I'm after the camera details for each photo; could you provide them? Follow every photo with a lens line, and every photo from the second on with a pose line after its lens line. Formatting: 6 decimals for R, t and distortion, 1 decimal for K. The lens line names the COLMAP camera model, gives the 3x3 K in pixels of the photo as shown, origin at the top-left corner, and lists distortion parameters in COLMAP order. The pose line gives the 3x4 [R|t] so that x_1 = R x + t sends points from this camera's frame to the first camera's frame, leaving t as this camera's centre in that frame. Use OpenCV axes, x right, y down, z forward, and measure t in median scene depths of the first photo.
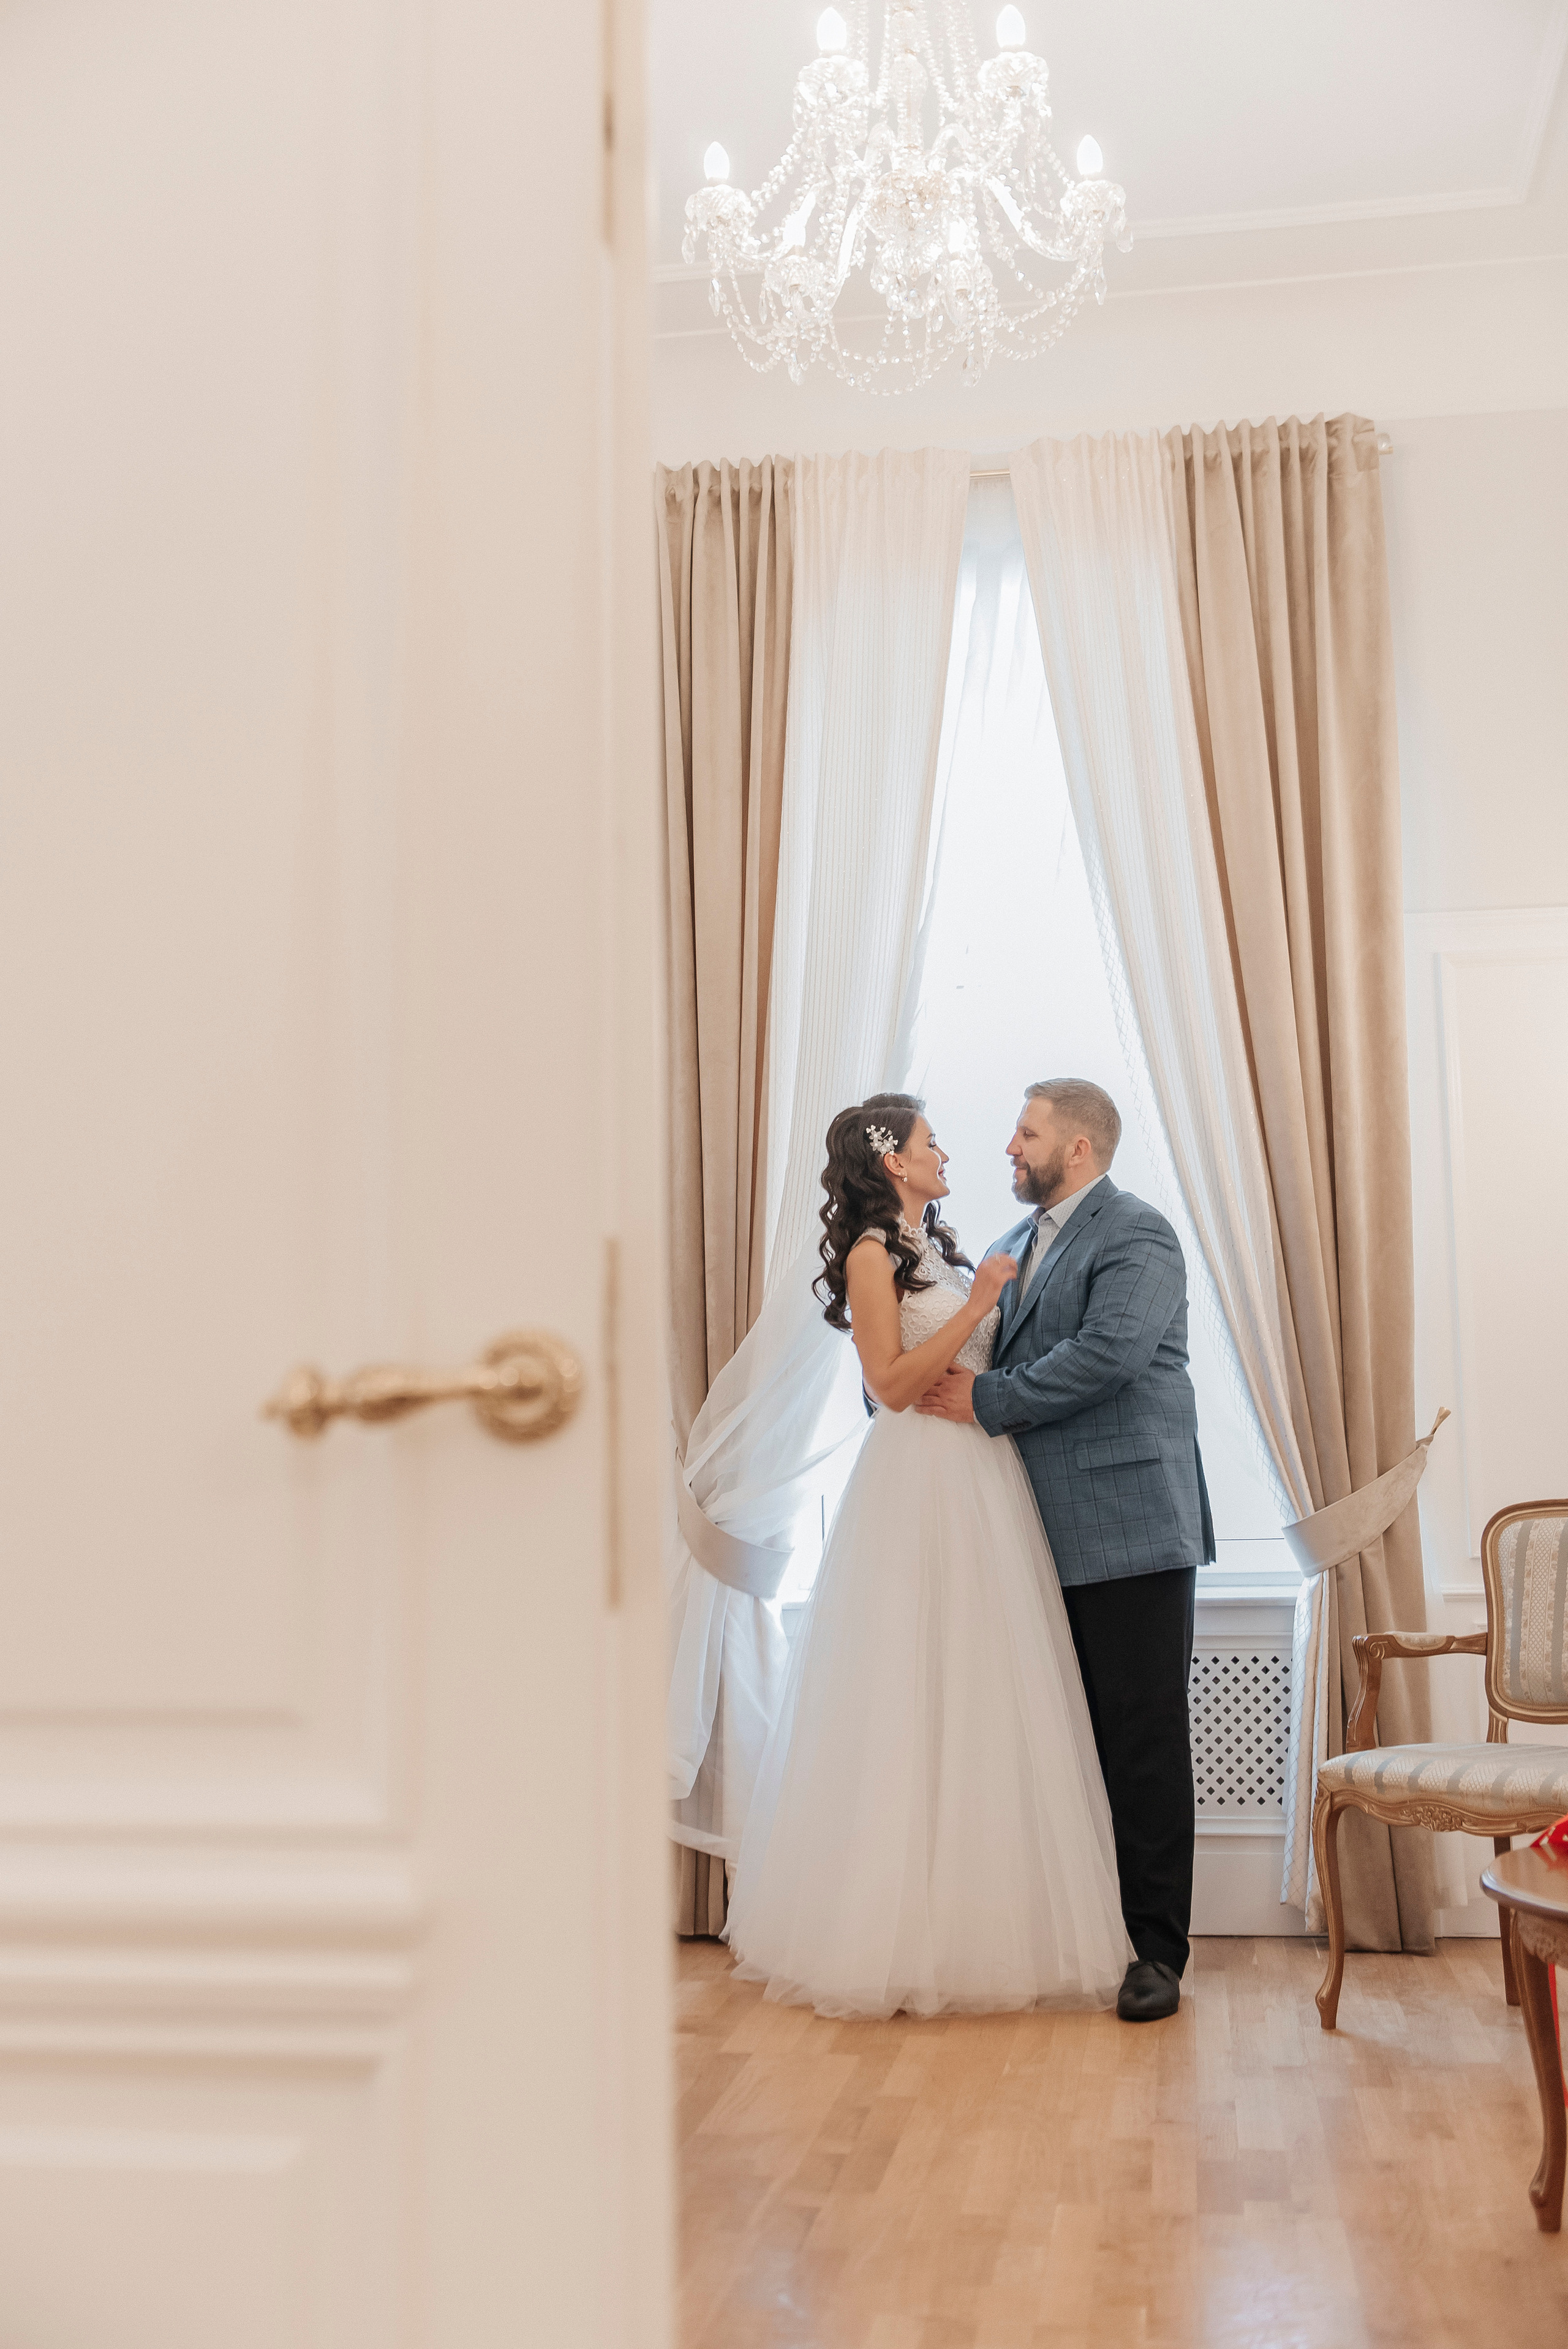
lens RADIAL K [[2320.7, 0, 779.0], [0, 2320.7, 1182.4], [0, 0, 1]] dist [-0.008454, 0.000000]
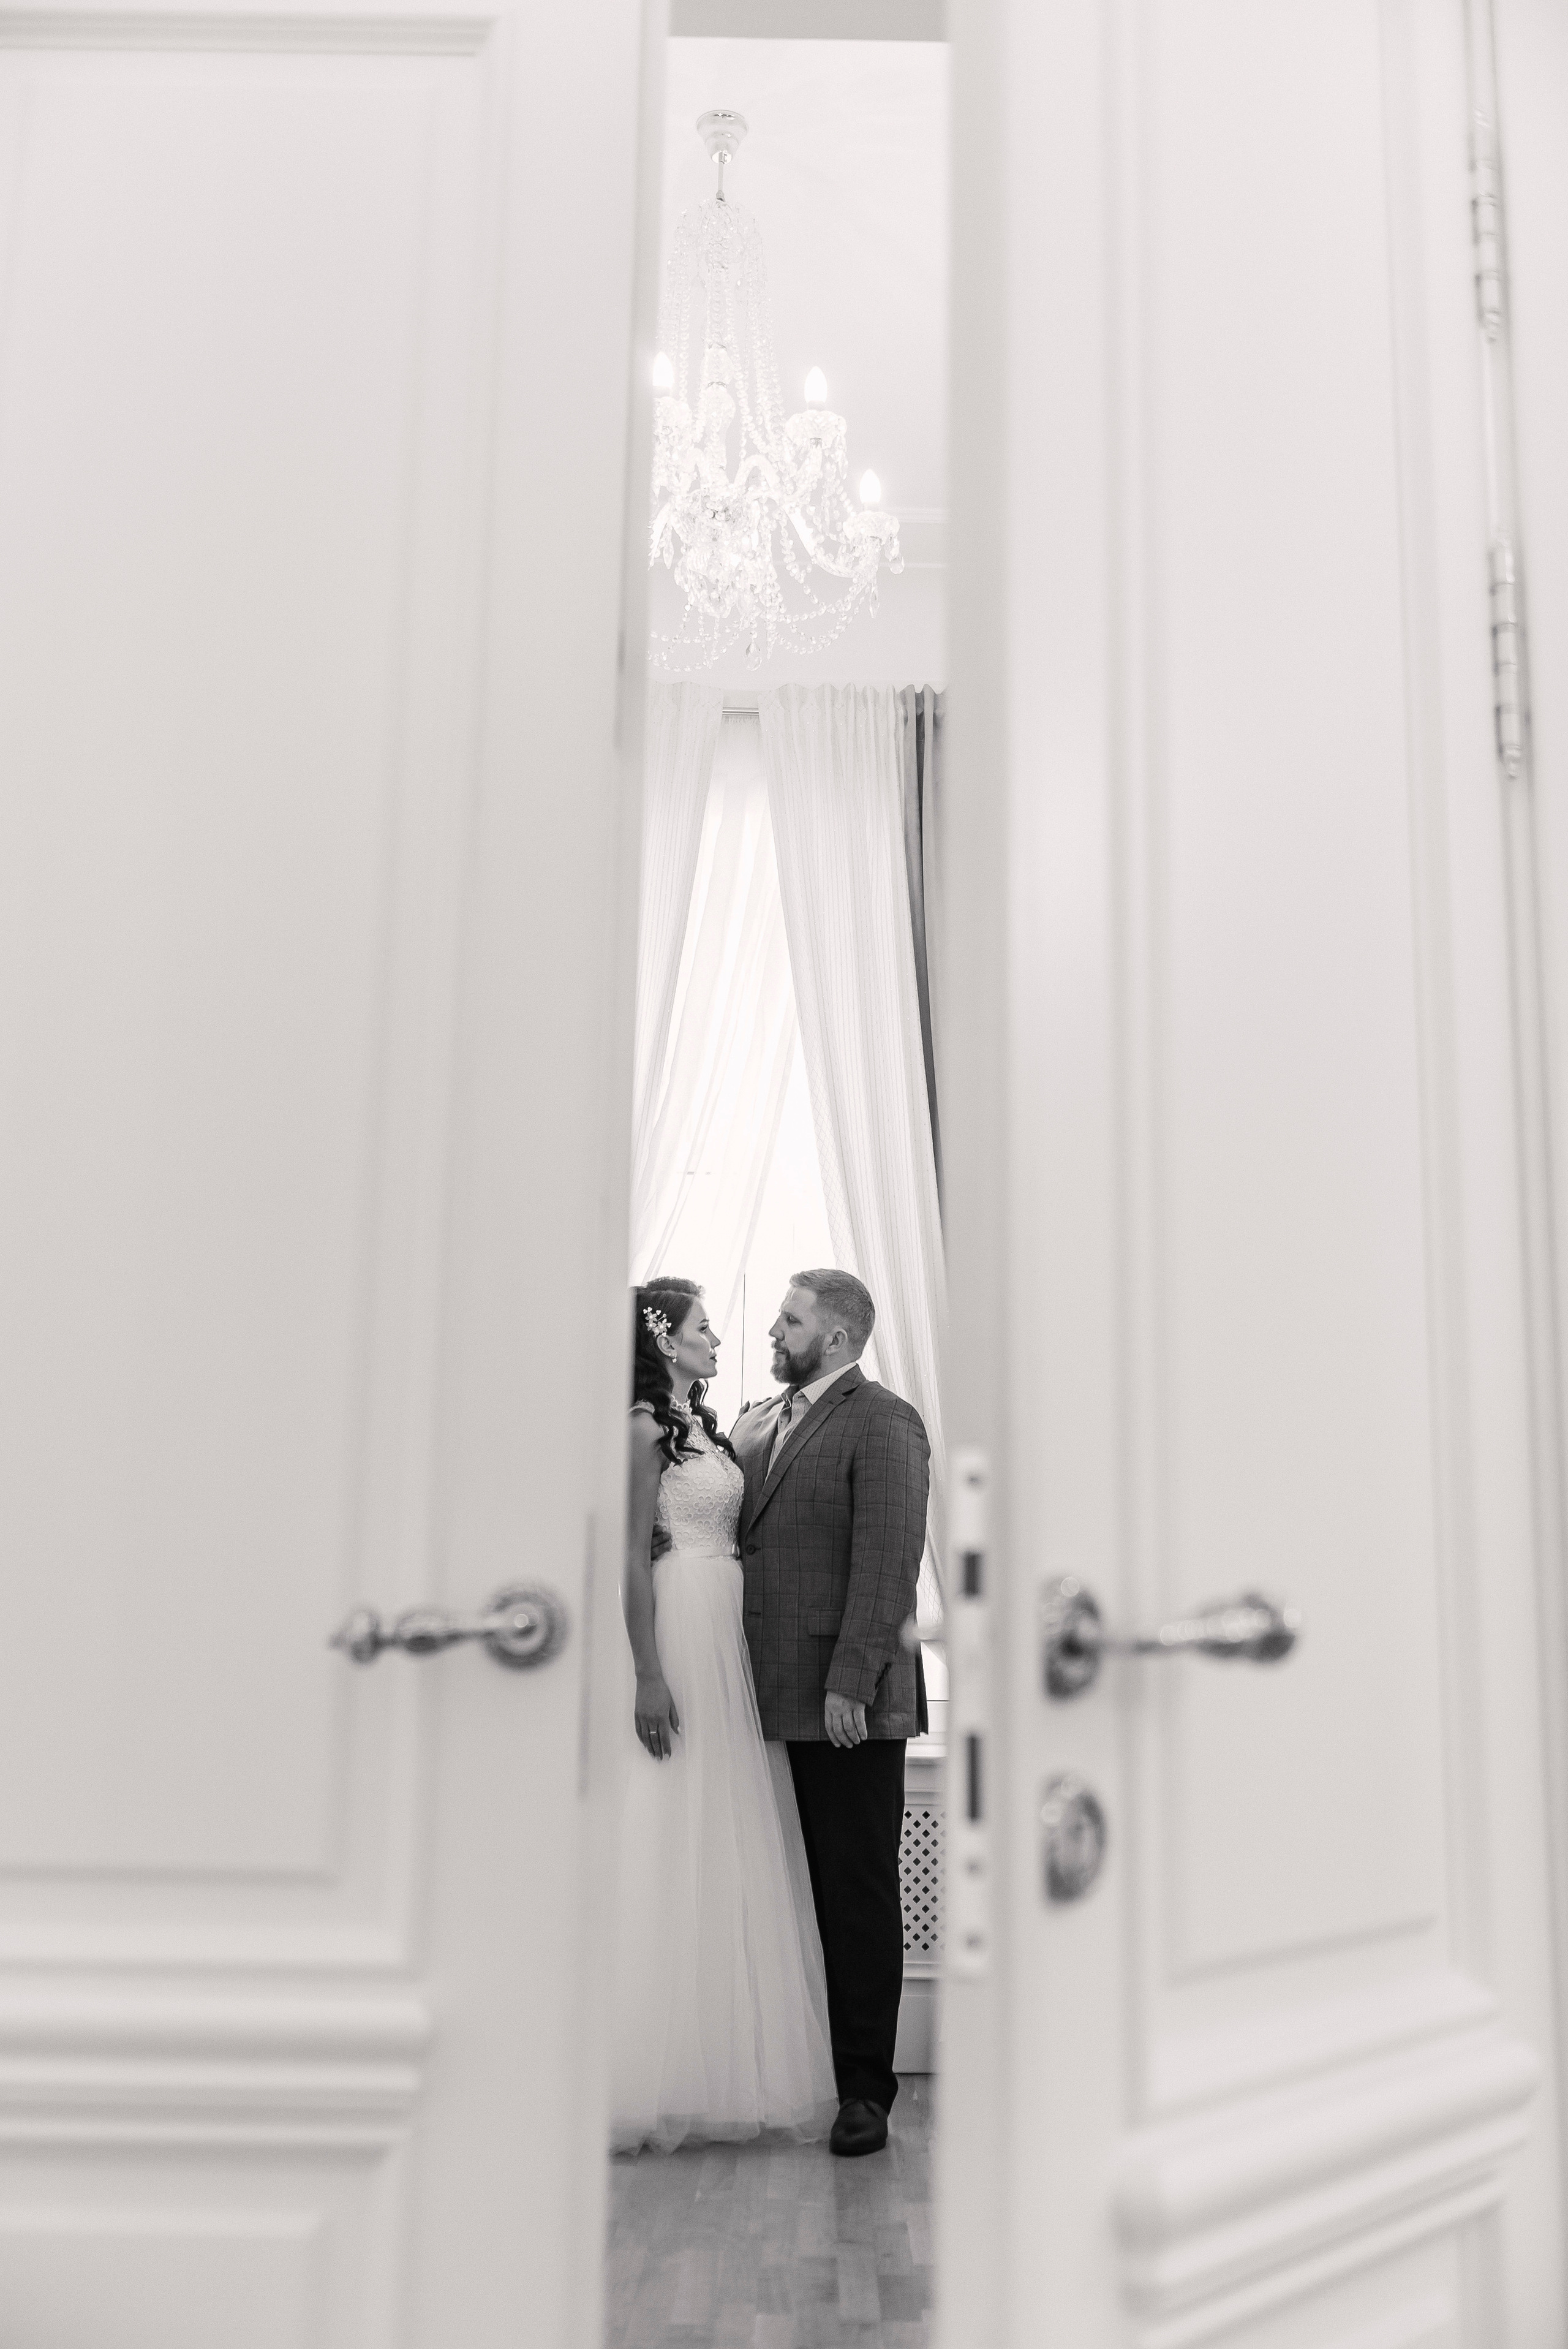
lens RADIAL K [[2320.7, 0, 790.7], [0, 2320.7, 1172.7], [0, 0, 1]] dist [-0.008454, 0.000000]
pose [[0.986288, 0.063756, 0.152218, -0.062001], [-0.054721, 0.996523, -0.062826, -0.032741], [-0.155694, 0.053635, 0.986348, -0.116617]]
